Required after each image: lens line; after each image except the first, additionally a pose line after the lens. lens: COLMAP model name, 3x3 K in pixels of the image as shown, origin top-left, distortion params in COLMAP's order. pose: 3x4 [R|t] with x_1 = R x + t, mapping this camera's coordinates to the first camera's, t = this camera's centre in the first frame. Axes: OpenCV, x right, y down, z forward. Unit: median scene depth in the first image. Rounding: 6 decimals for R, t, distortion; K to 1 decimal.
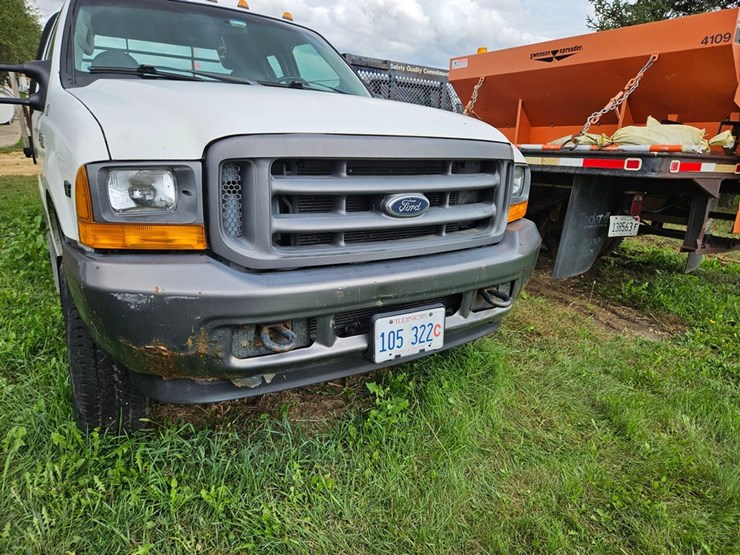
lens RADIAL K [[535.8, 0, 373.8], [0, 535.8, 293.7], [0, 0, 1]] dist [0.083824, -0.080321]
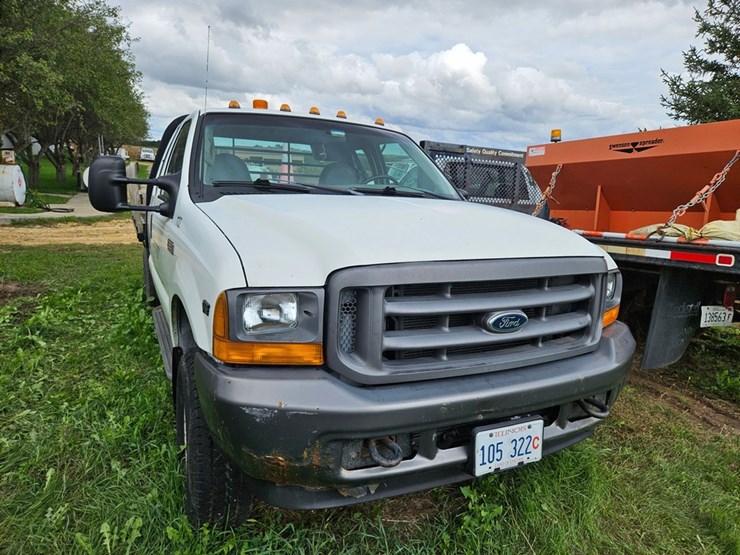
lens RADIAL K [[540.4, 0, 378.5], [0, 540.4, 280.6], [0, 0, 1]] dist [0.084544, -0.082748]
pose [[0.994385, 0.013236, -0.104994, -0.066655], [-0.025988, 0.992308, -0.121032, -0.094927], [0.102585, 0.123081, 0.987080, -0.071879]]
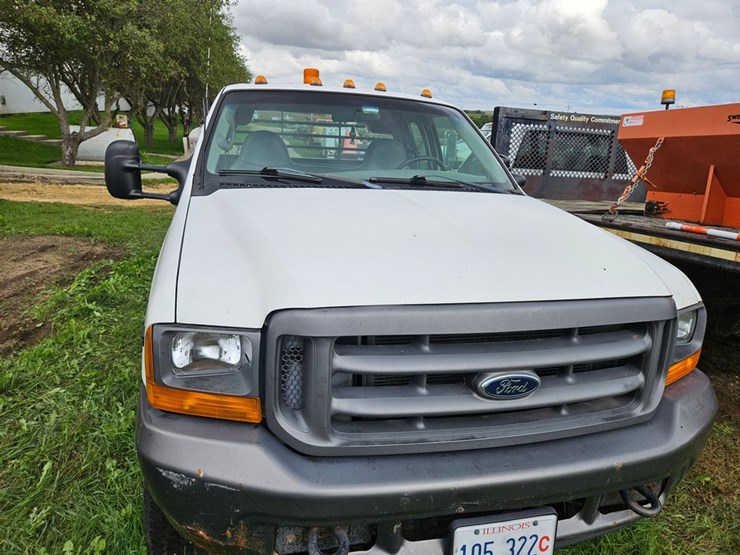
lens RADIAL K [[534.8, 0, 354.9], [0, 534.8, 267.7], [0, 0, 1]] dist [0.078034, -0.071260]
pose [[0.944529, 0.073569, -0.320082, 0.078789], [-0.094380, 0.994281, -0.049976, -0.239563], [0.314574, 0.077413, 0.946071, 0.149965]]
